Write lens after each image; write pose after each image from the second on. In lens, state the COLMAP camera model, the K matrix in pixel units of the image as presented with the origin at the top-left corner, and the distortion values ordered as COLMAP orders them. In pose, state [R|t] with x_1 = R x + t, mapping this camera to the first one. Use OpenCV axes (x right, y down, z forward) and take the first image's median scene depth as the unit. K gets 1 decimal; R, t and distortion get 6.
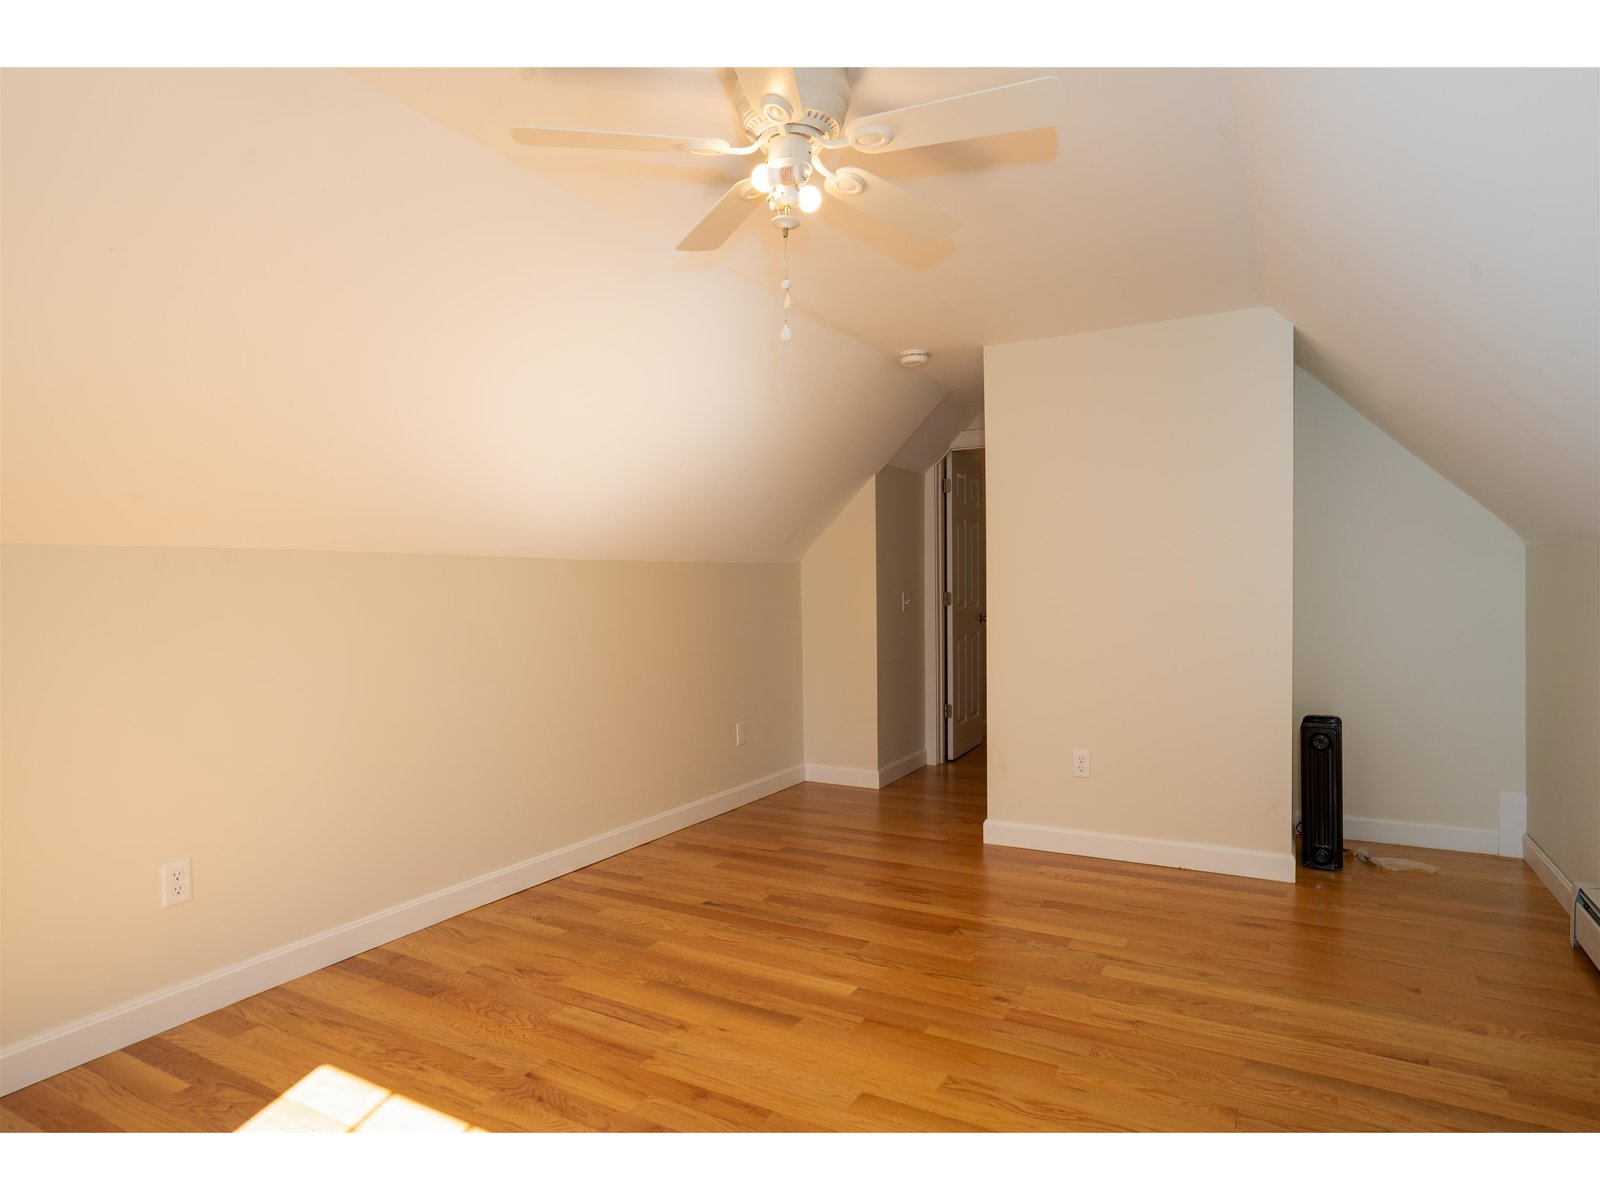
lens RADIAL K [[1063.4, 0, 800.0], [0, 1063.4, 600.0], [0, 0, 1]] dist [-0.000475, -0.000436]
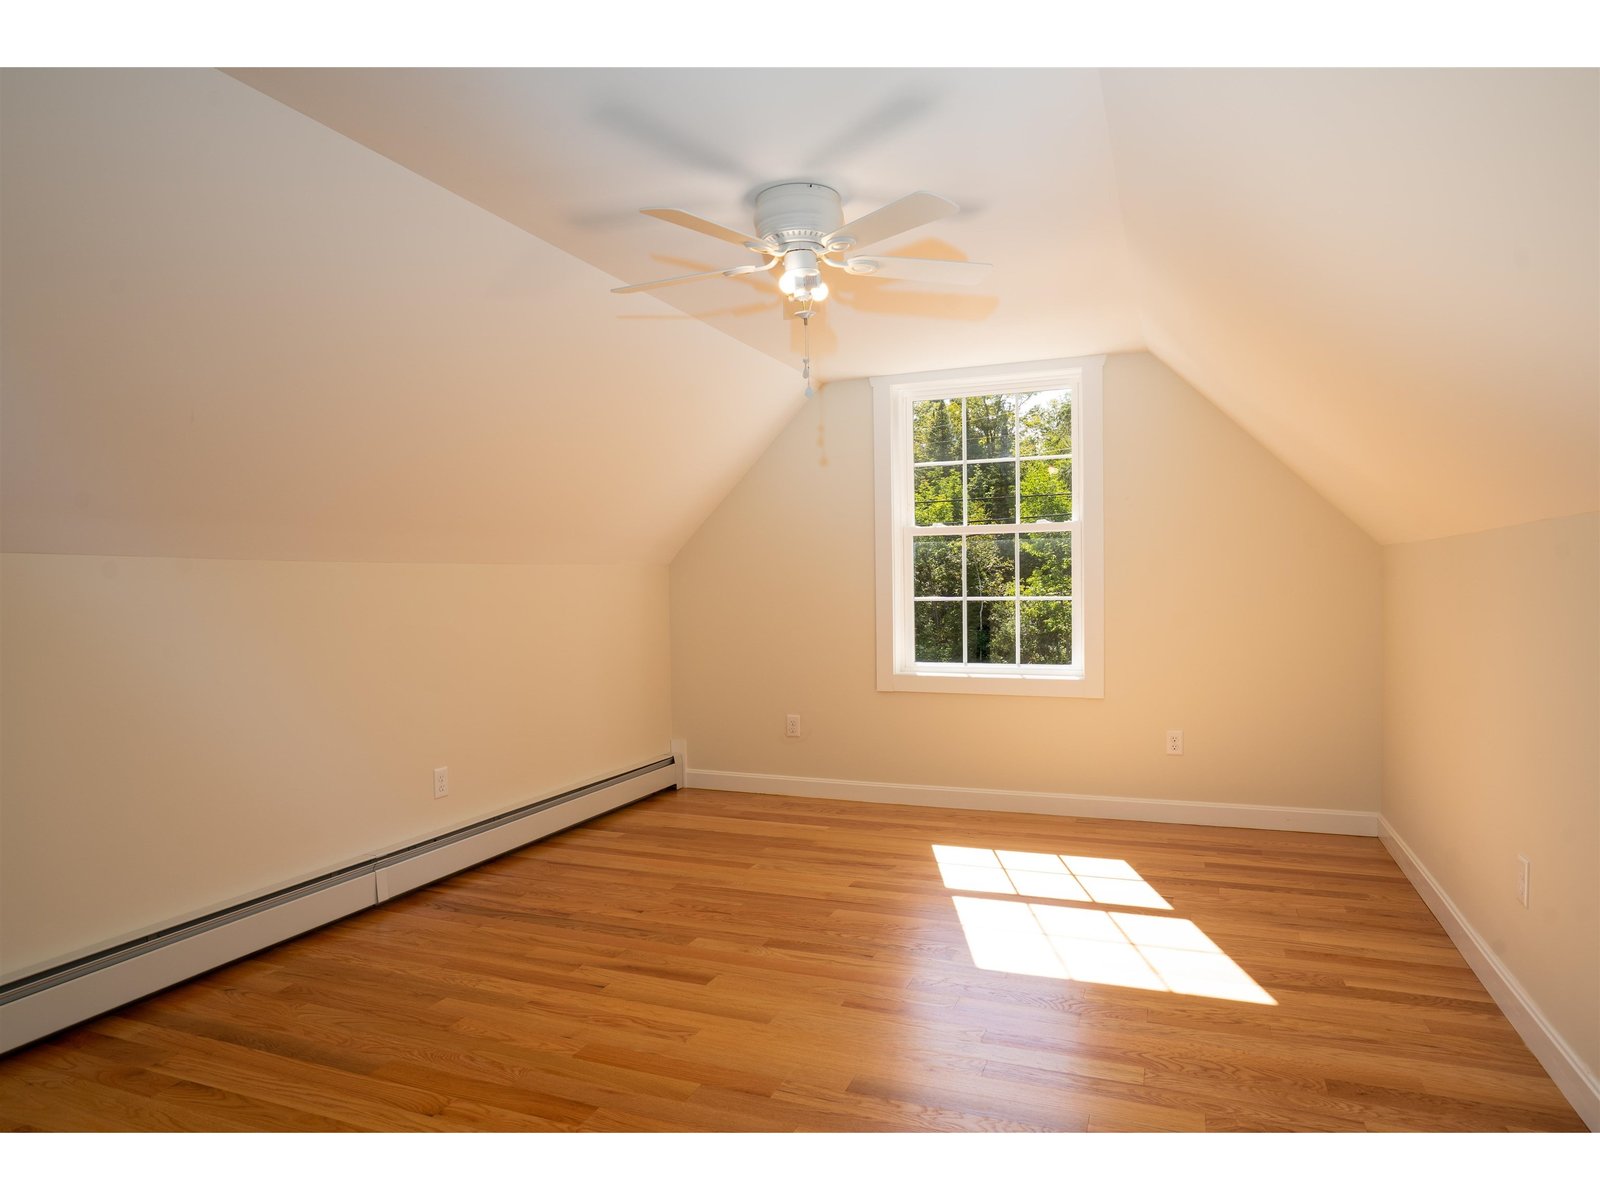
lens RADIAL K [[1264.0, 0, 800.0], [0, 1264.0, 600.0], [0, 0, 1]] dist [0.002349, 0.001483]
pose [[-0.993852, 0.028702, -0.106932, 0.146764], [0.025824, 0.999269, 0.028196, -0.015734], [0.107663, 0.025261, -0.993866, 2.203171]]
